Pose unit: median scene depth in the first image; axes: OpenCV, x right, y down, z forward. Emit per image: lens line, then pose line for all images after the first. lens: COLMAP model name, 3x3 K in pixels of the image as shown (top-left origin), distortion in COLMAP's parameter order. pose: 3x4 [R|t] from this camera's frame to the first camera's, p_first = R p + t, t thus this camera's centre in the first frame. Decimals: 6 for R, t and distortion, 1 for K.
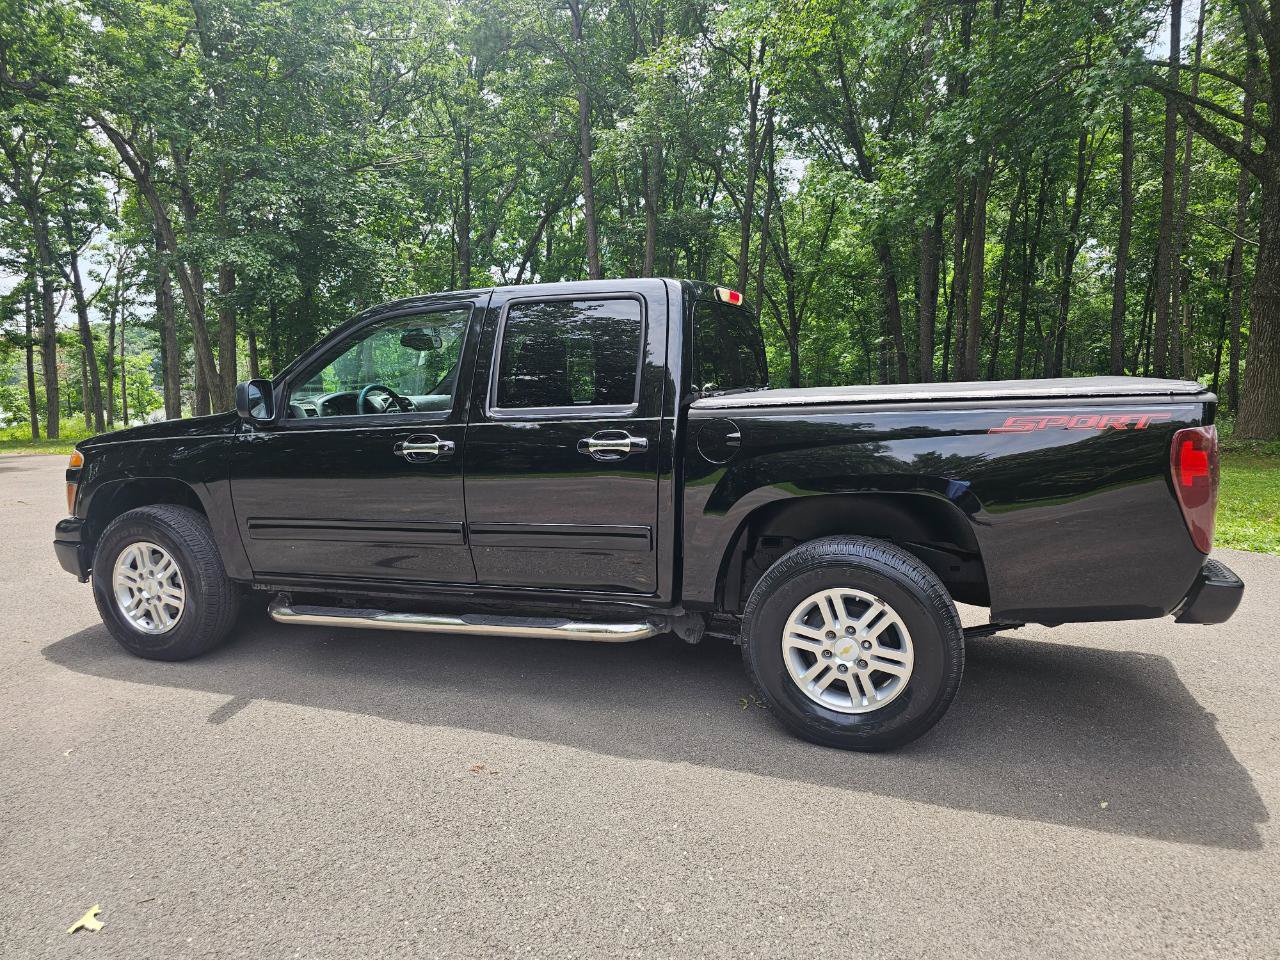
lens RADIAL K [[873.0, 0, 645.6], [0, 873.0, 476.6], [0, 0, 1]] dist [0.043913, -0.032111]
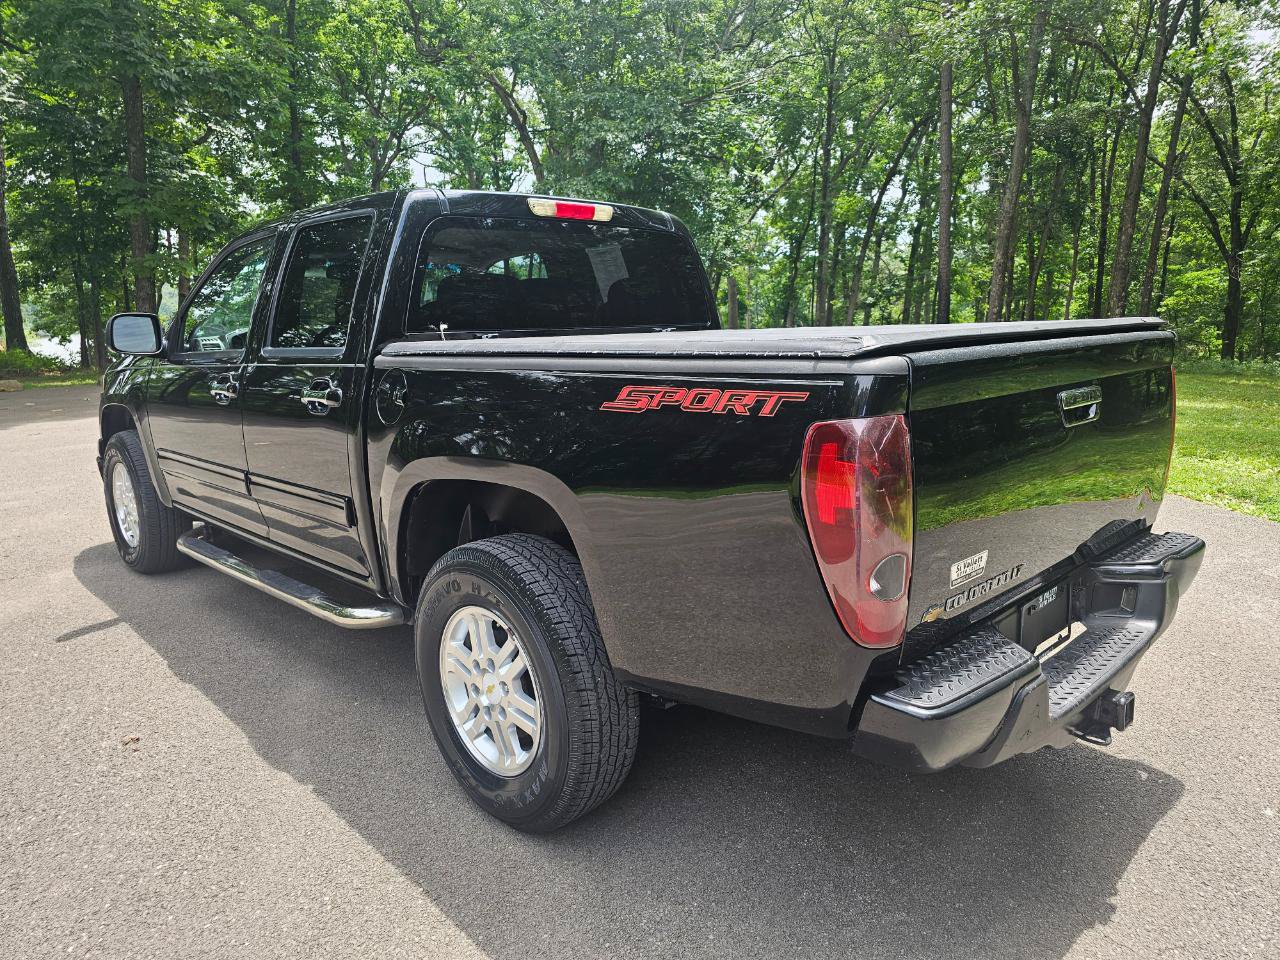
lens RADIAL K [[873.0, 0, 636.6], [0, 873.0, 473.7], [0, 0, 1]] dist [0.043913, -0.032111]
pose [[0.899619, 0.084308, -0.428460, 0.582282], [-0.052357, 0.994932, 0.085840, -0.049094], [0.433526, -0.054791, 0.899474, 0.355765]]
